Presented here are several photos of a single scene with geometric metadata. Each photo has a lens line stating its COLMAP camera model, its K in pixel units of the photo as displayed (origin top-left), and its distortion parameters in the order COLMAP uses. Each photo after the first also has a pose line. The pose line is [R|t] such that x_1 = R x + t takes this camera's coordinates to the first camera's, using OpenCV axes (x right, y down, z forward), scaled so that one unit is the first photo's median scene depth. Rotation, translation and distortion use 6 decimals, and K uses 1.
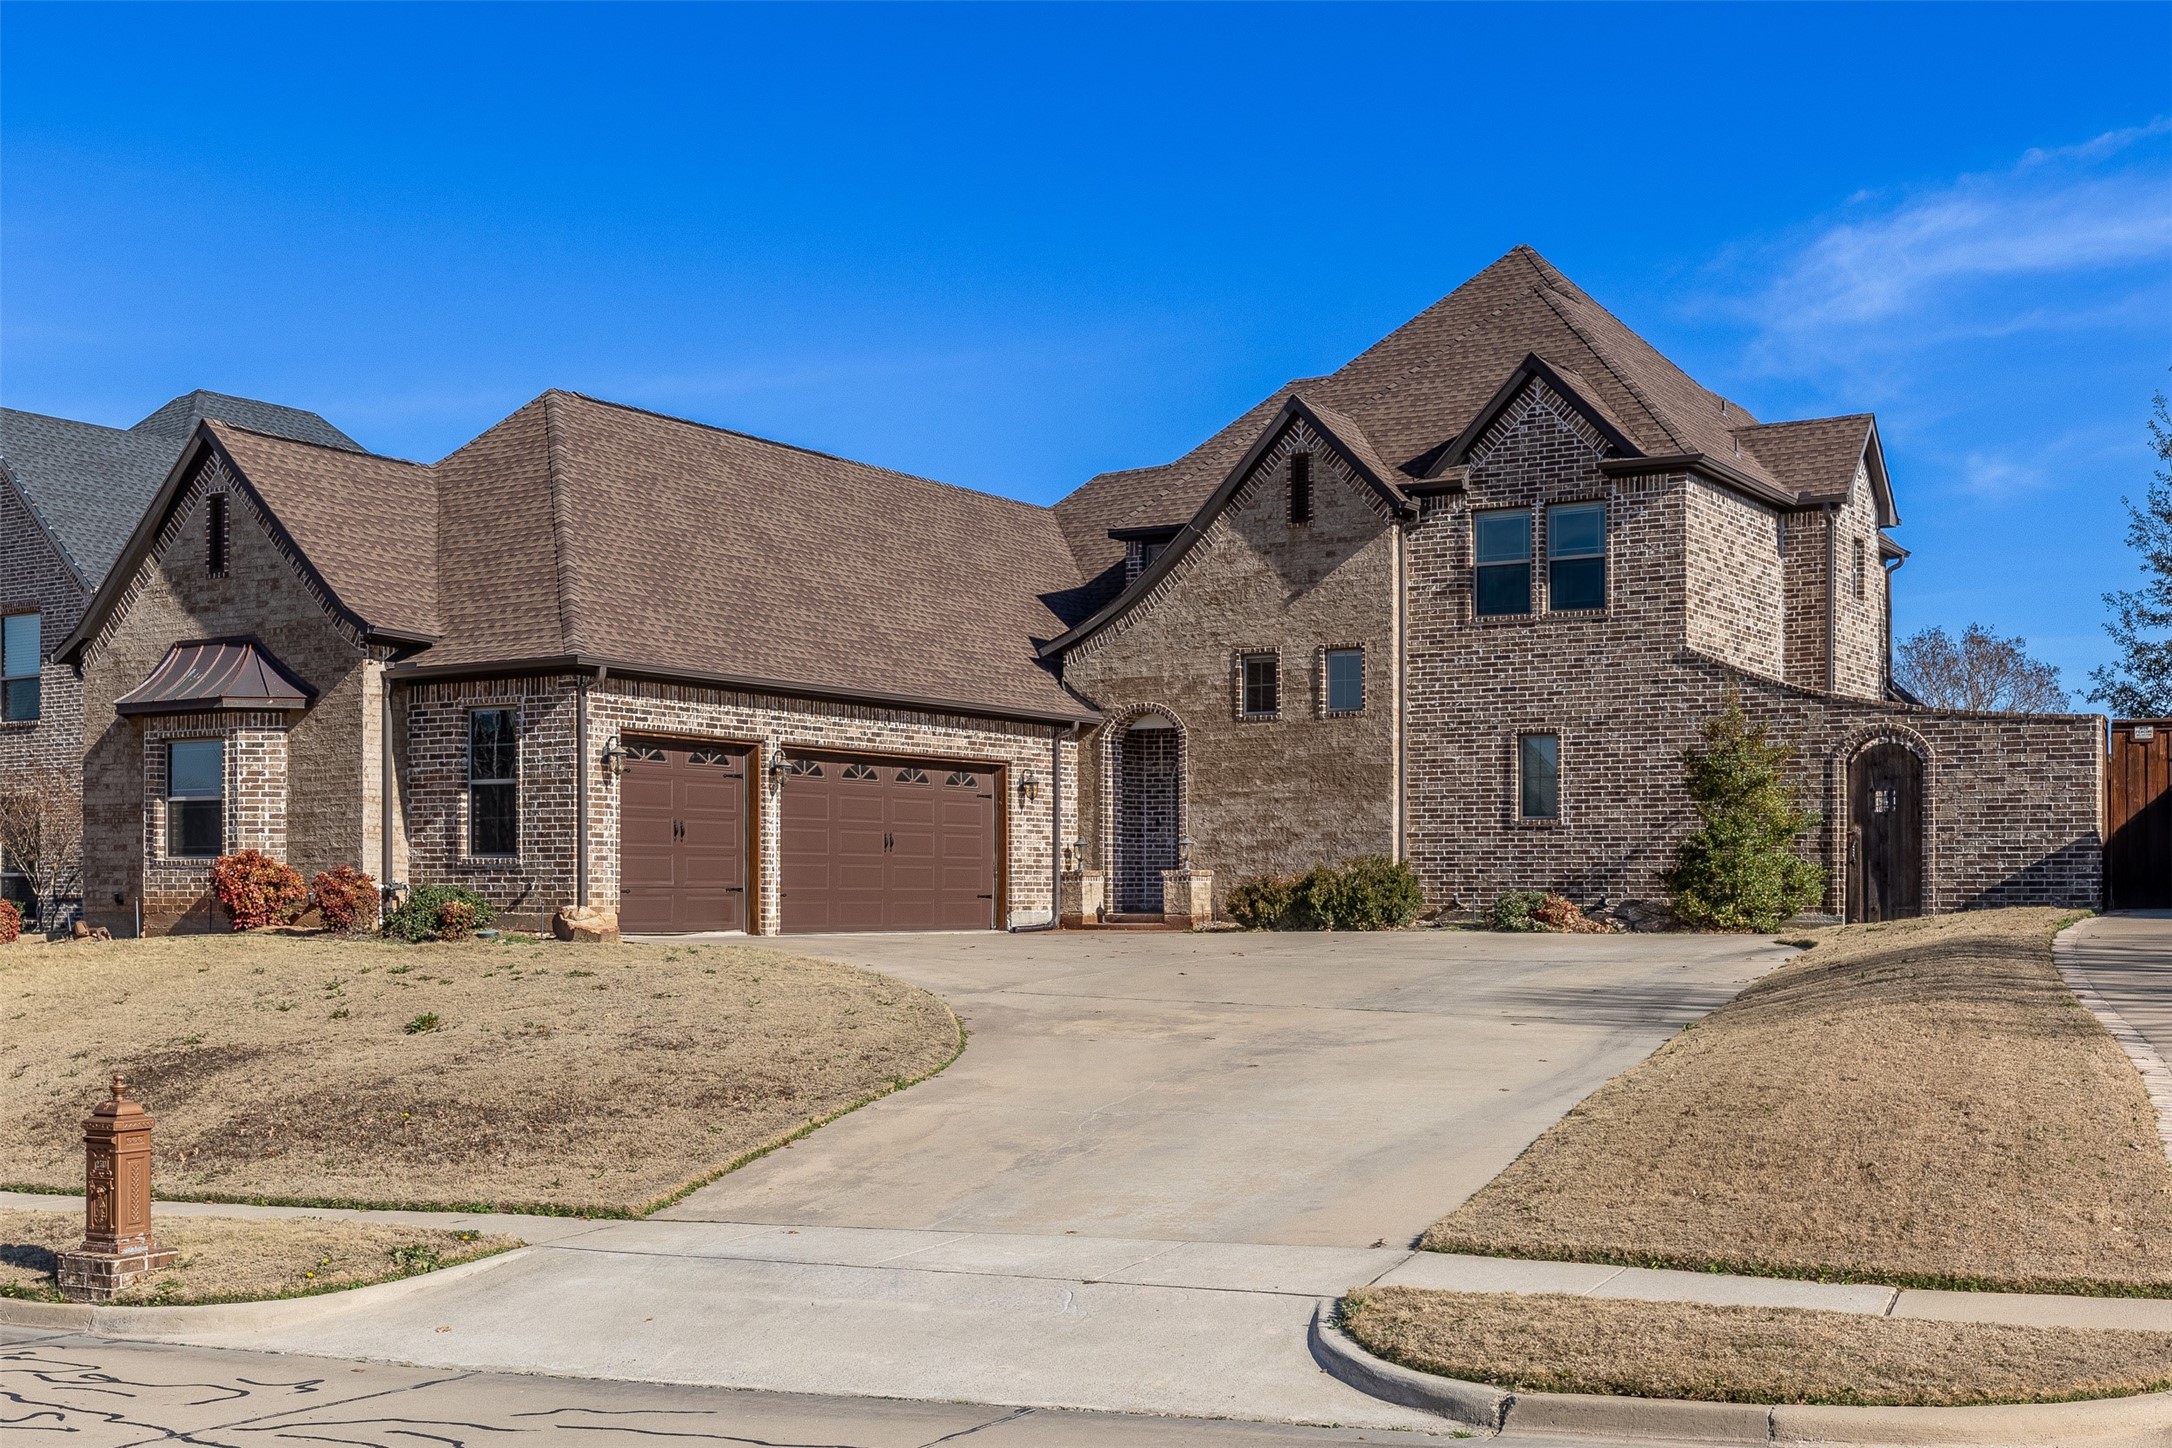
lens RADIAL K [[2409.5, 0, 1086.2], [0, 2409.5, 920.3], [0, 0, 1]] dist [-0.002486, 0.008751]
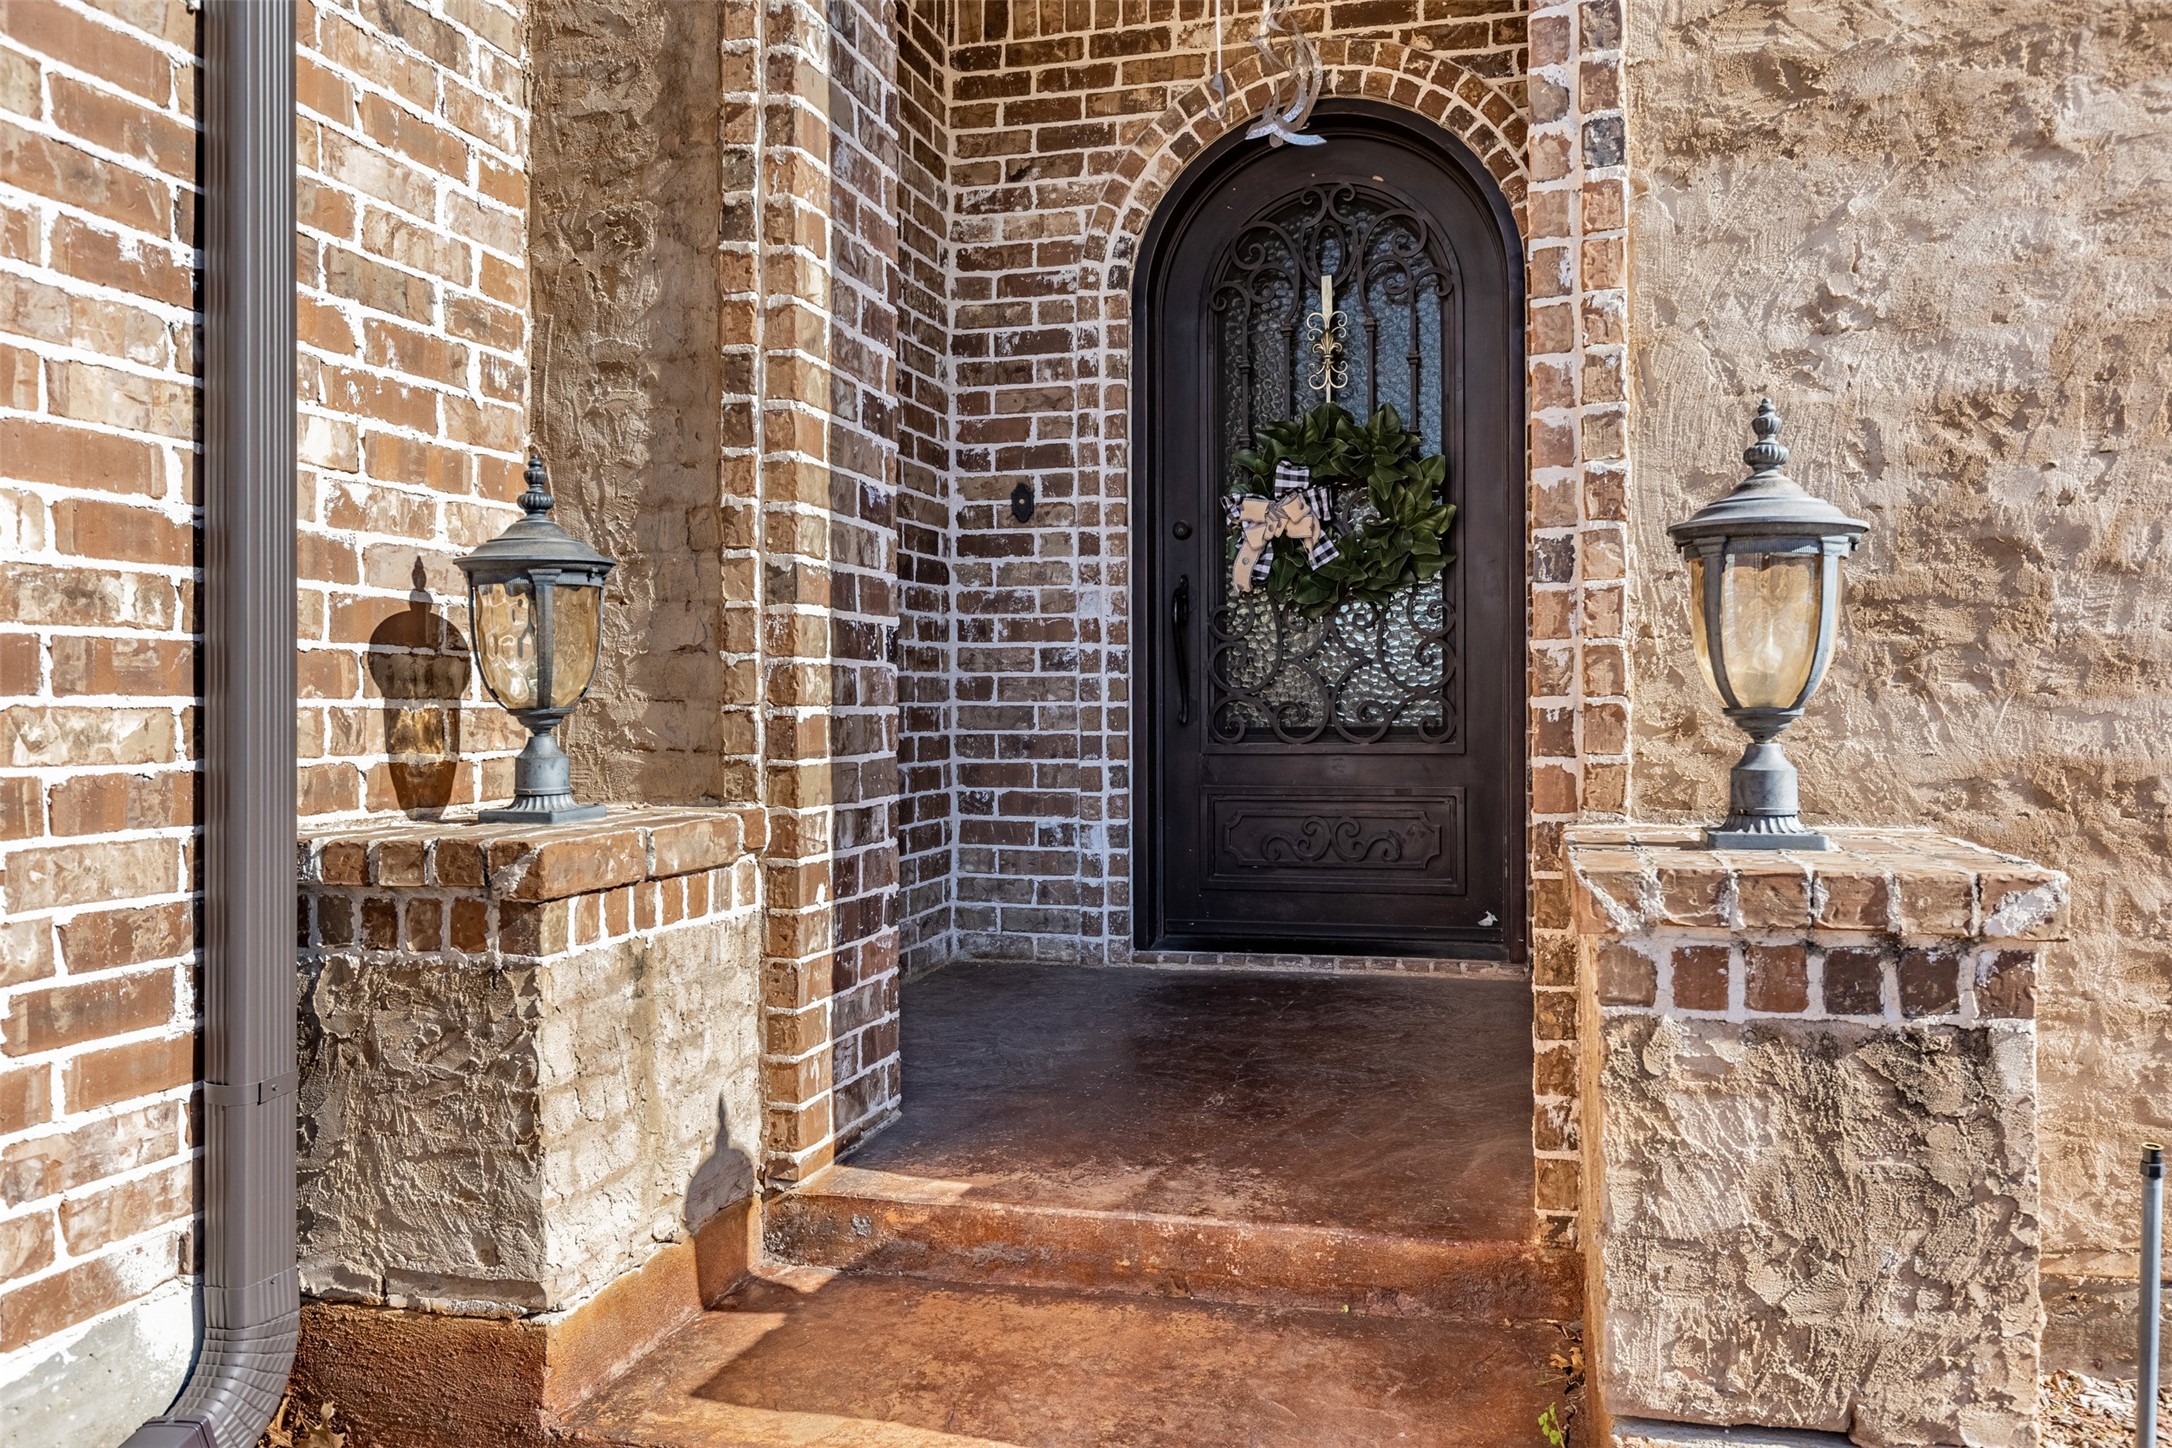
lens RADIAL K [[1579.9, 0, 1134.3], [0, 1579.9, 716.4], [0, 0, 1]] dist [0.001283, 0.000789]
pose [[0.958541, -0.003673, 0.284931, 0.003322], [0.004958, 0.999981, -0.003787, -0.027089], [-0.284912, 0.005042, 0.958540, 1.020006]]
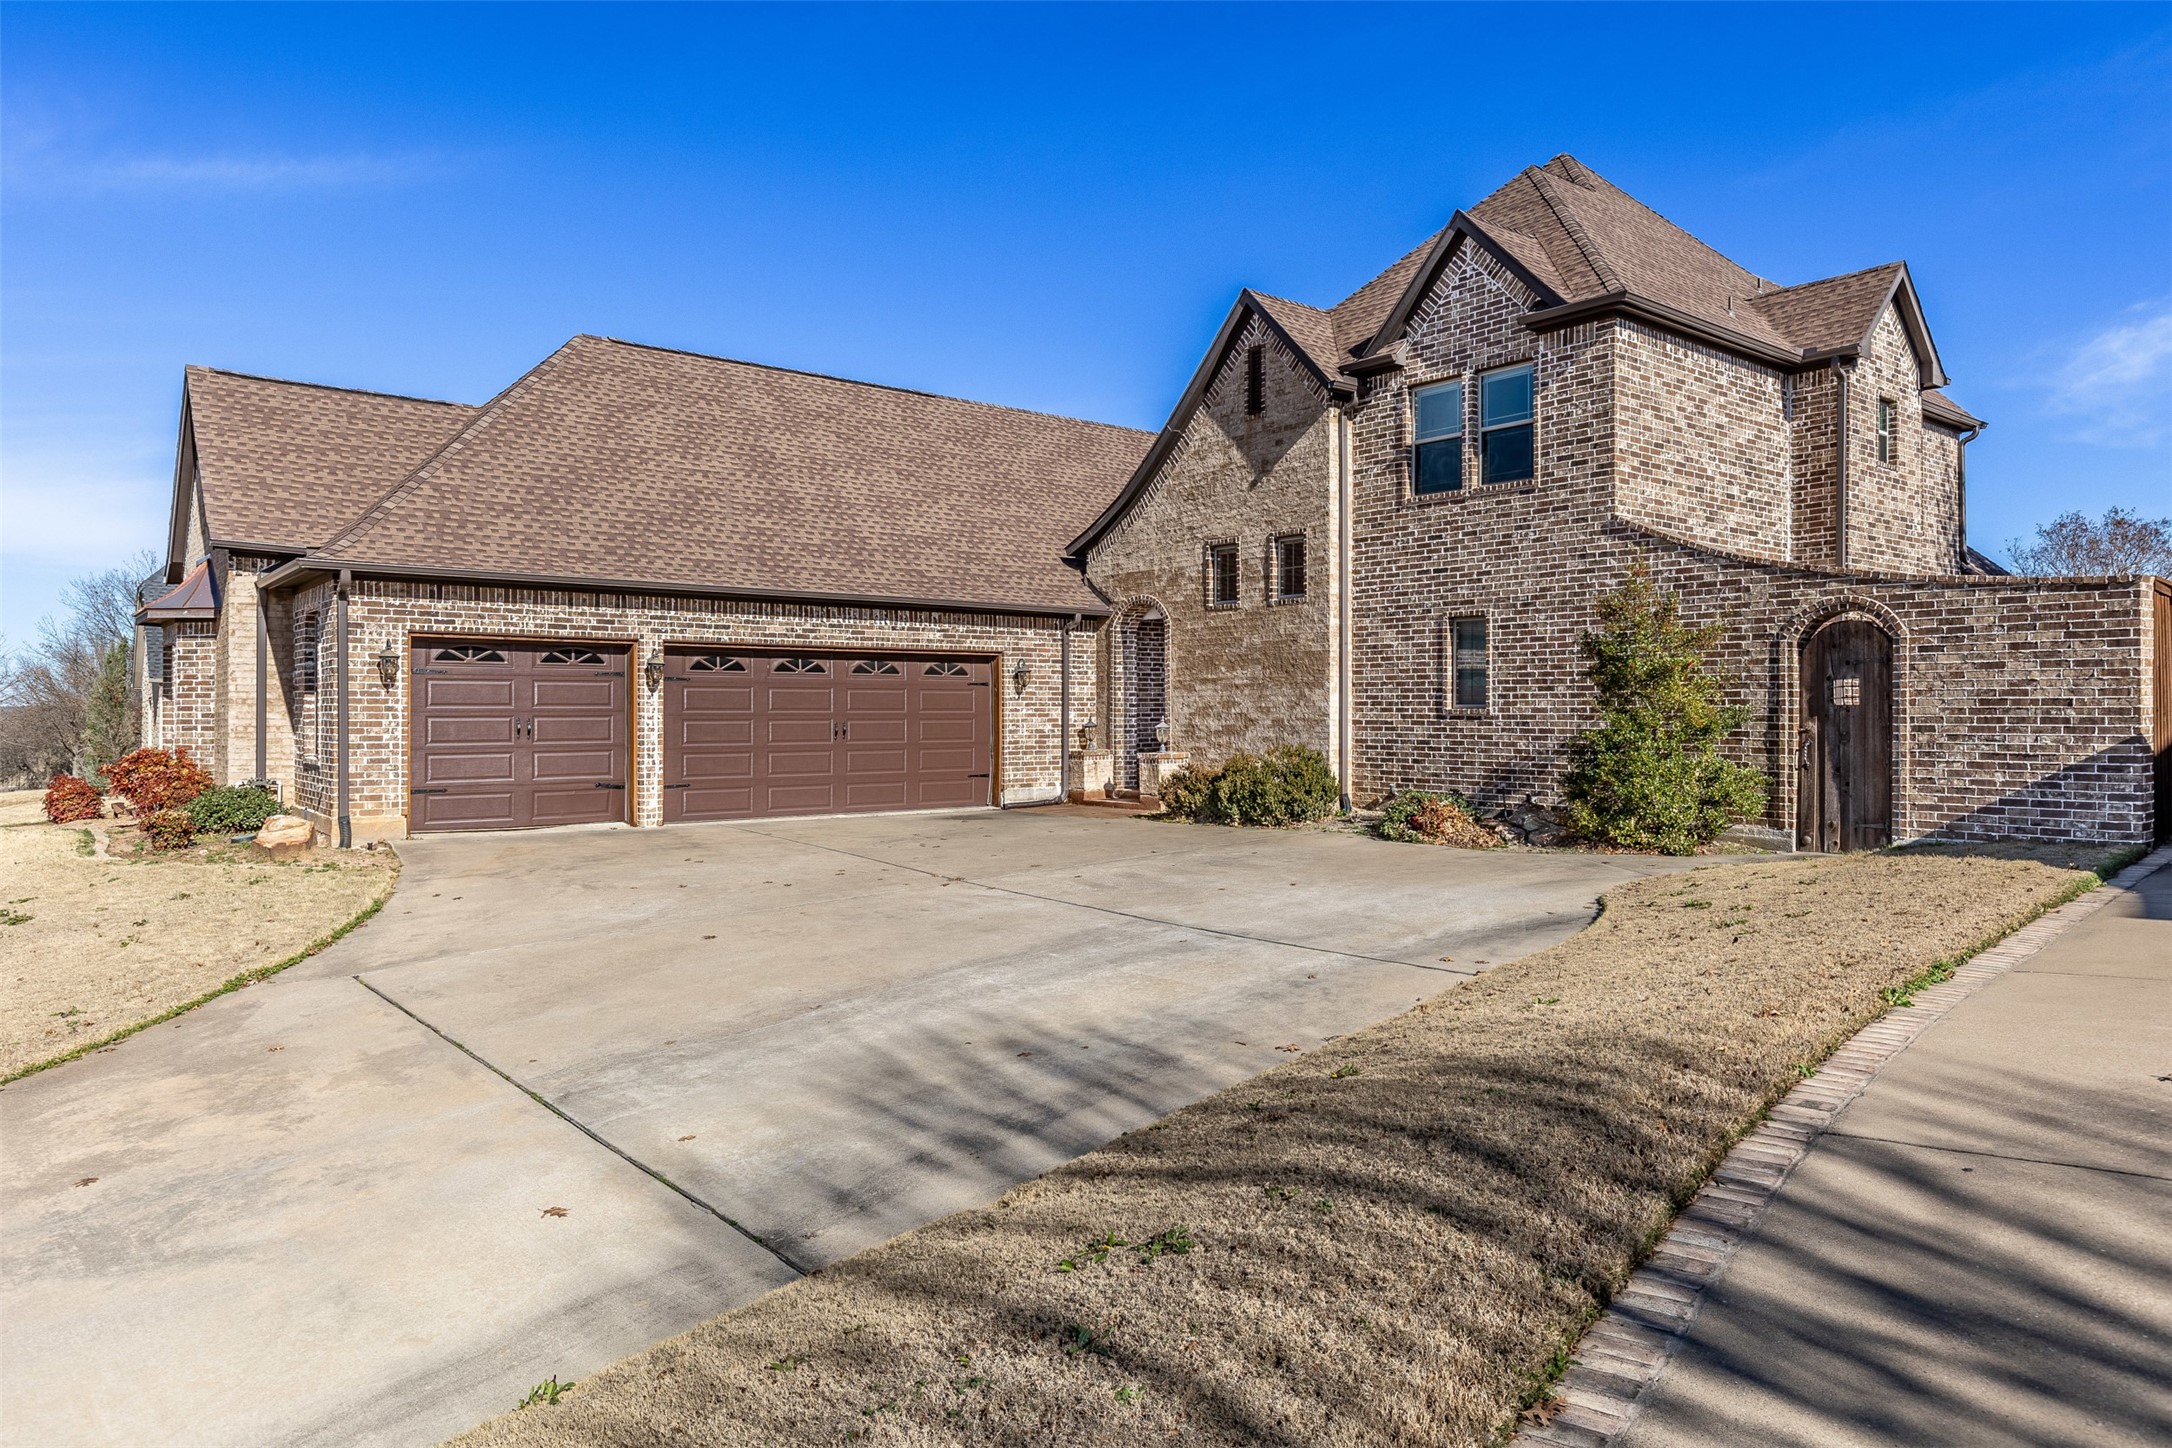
lens RADIAL K [[1331.1, 0, 1169.1], [0, 1331.1, 714.8], [0, 0, 1]] dist [0.002408, -0.001088]
pose [[0.952808, 0.001668, -0.303569, 0.236976], [-0.004079, 0.999965, -0.007307, -0.035543], [0.303546, 0.008201, 0.952781, 0.477825]]
